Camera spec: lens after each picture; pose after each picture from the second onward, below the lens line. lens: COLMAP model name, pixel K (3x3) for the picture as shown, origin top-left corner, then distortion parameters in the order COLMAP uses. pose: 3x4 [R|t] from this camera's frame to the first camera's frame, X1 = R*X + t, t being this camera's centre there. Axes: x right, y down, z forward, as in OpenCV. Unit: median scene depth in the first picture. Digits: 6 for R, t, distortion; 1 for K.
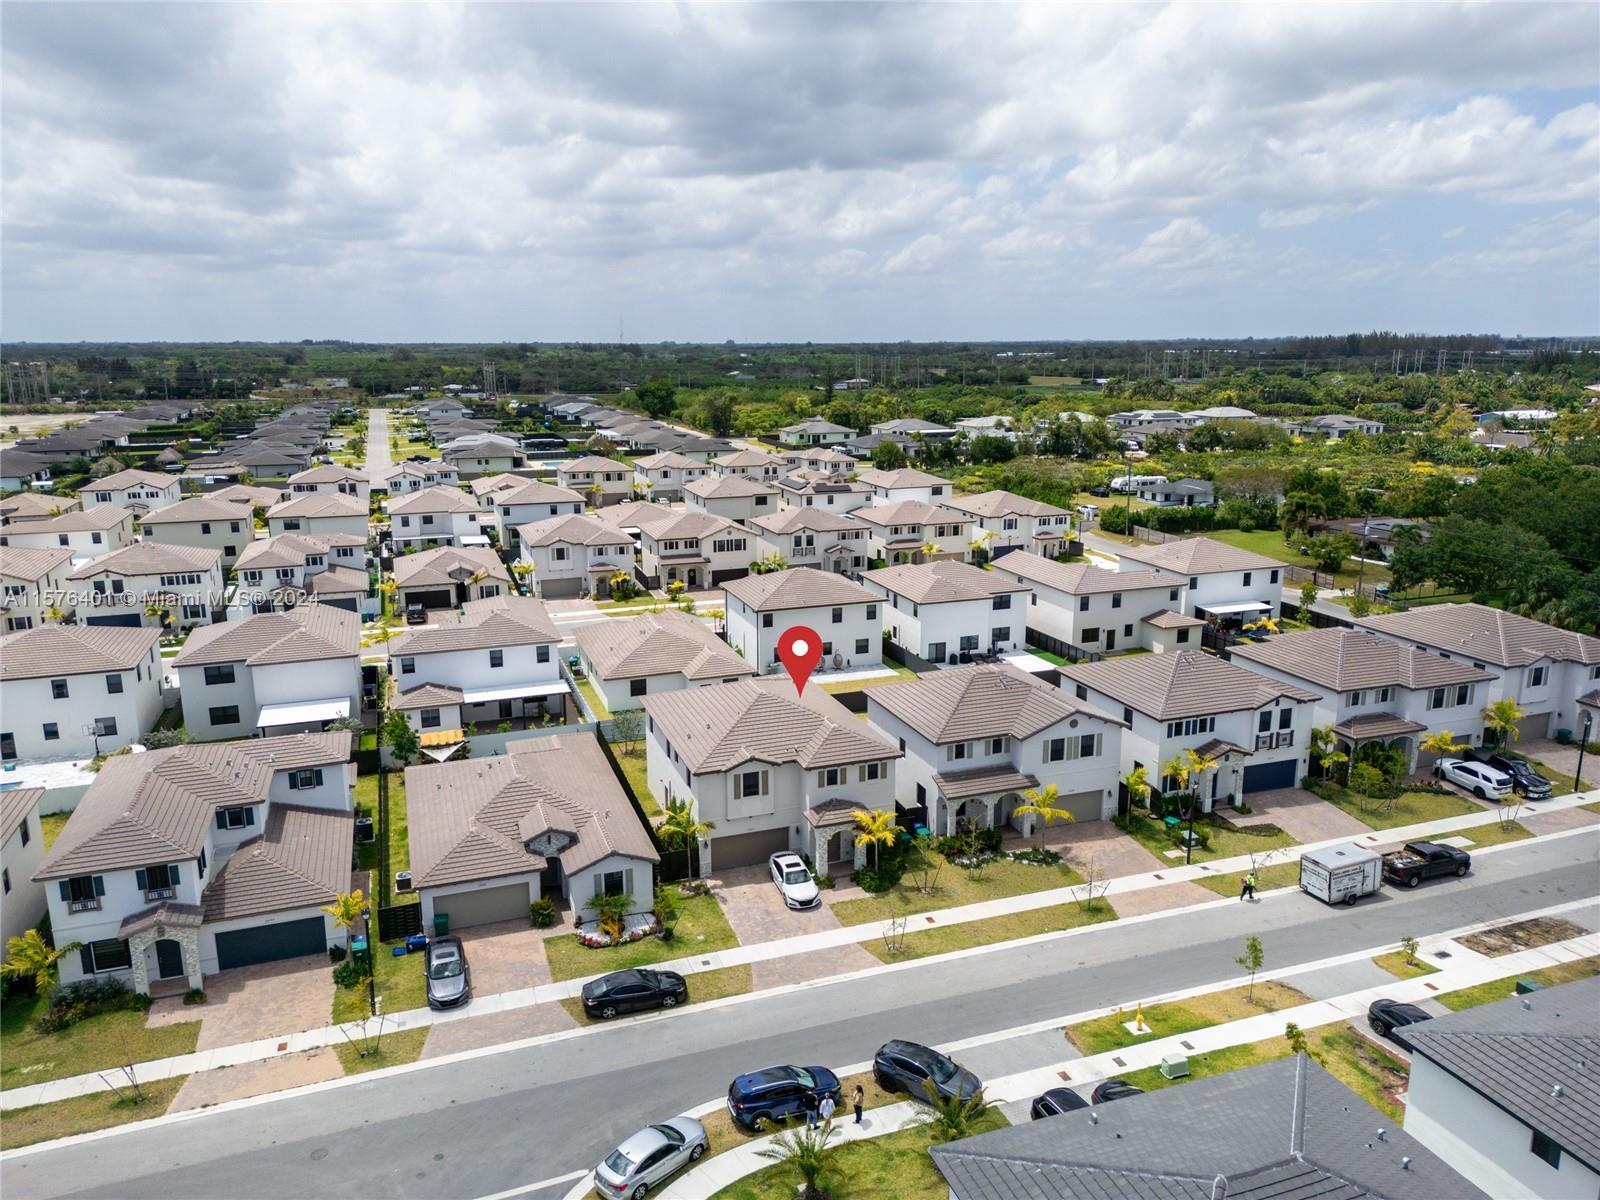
lens RADIAL K [[1130.7, 0, 800.6], [0, 1130.7, 600.1], [0, 0, 1]] dist [-0.000080, -0.001663]
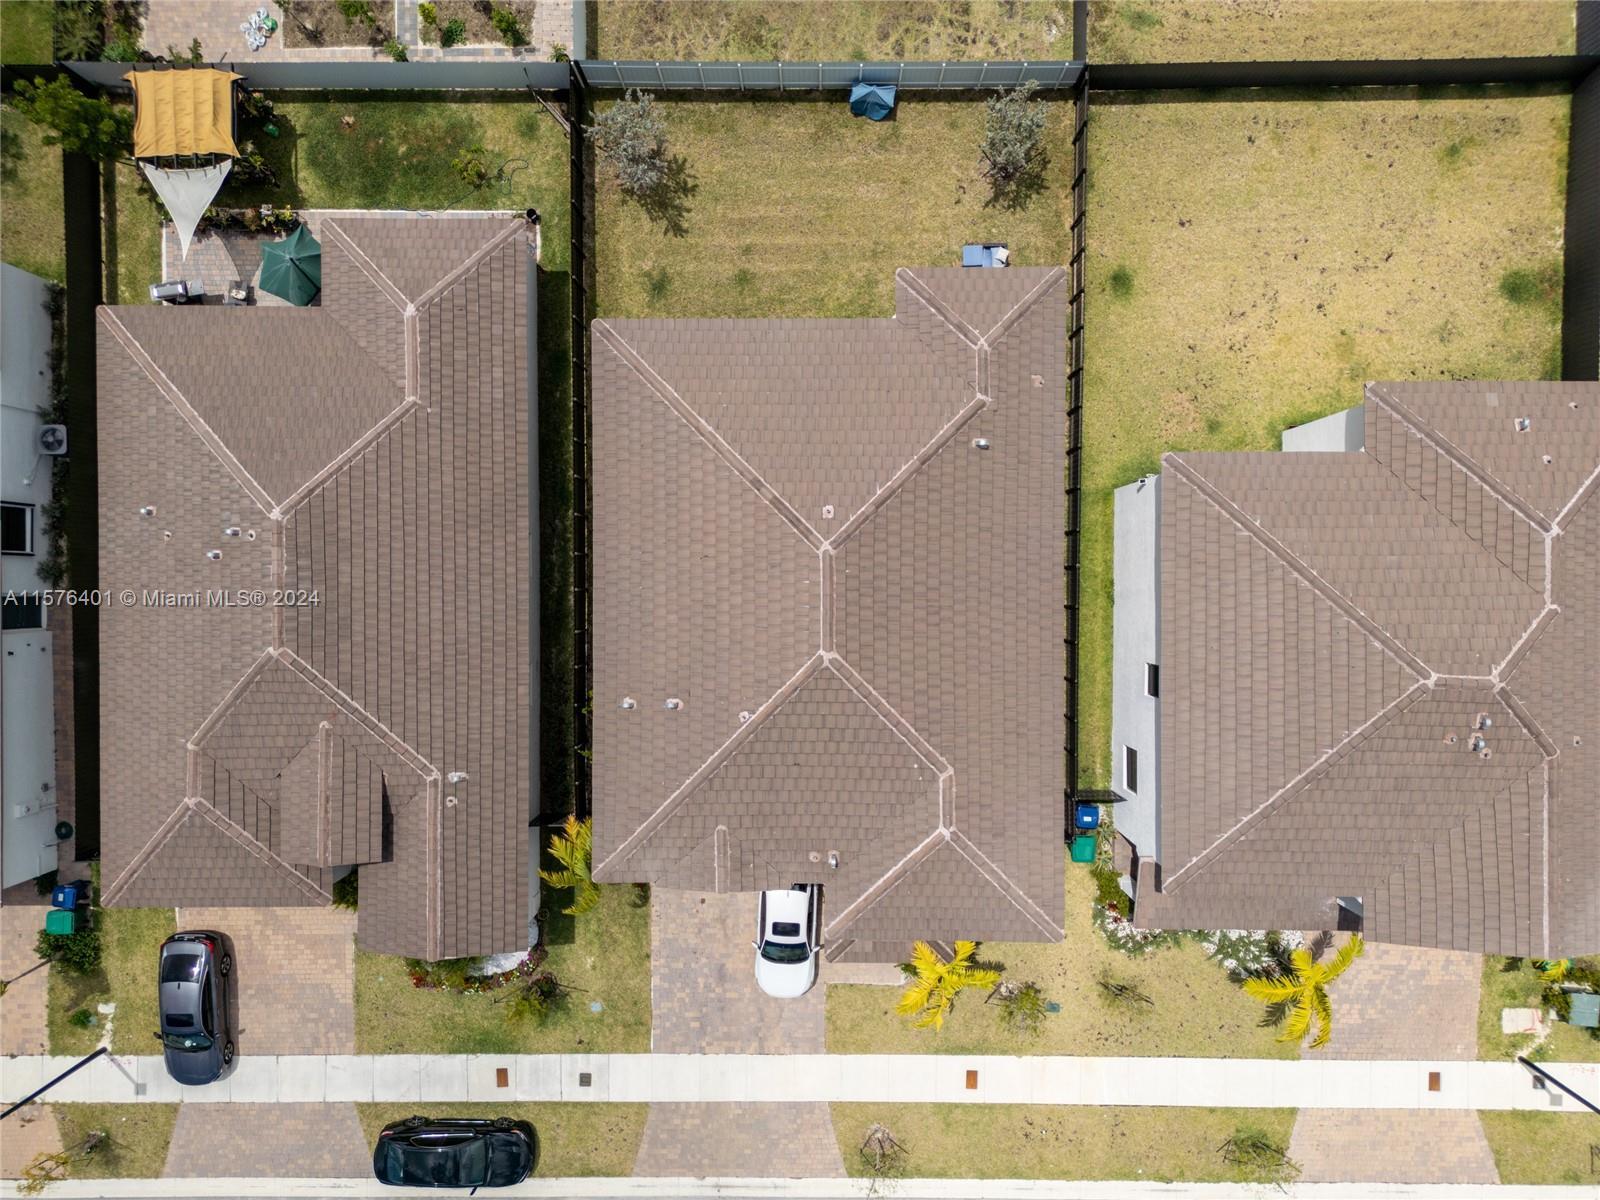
lens RADIAL K [[1130.7, 0, 800.3], [0, 1130.7, 600.1], [0, 0, 1]] dist [-0.000080, -0.001663]
pose [[0.942043, 0.335137, -0.015420, -0.047437], [-0.060764, 0.215643, 0.974580, -0.351410], [0.329943, -0.917159, 0.223510, 1.087223]]
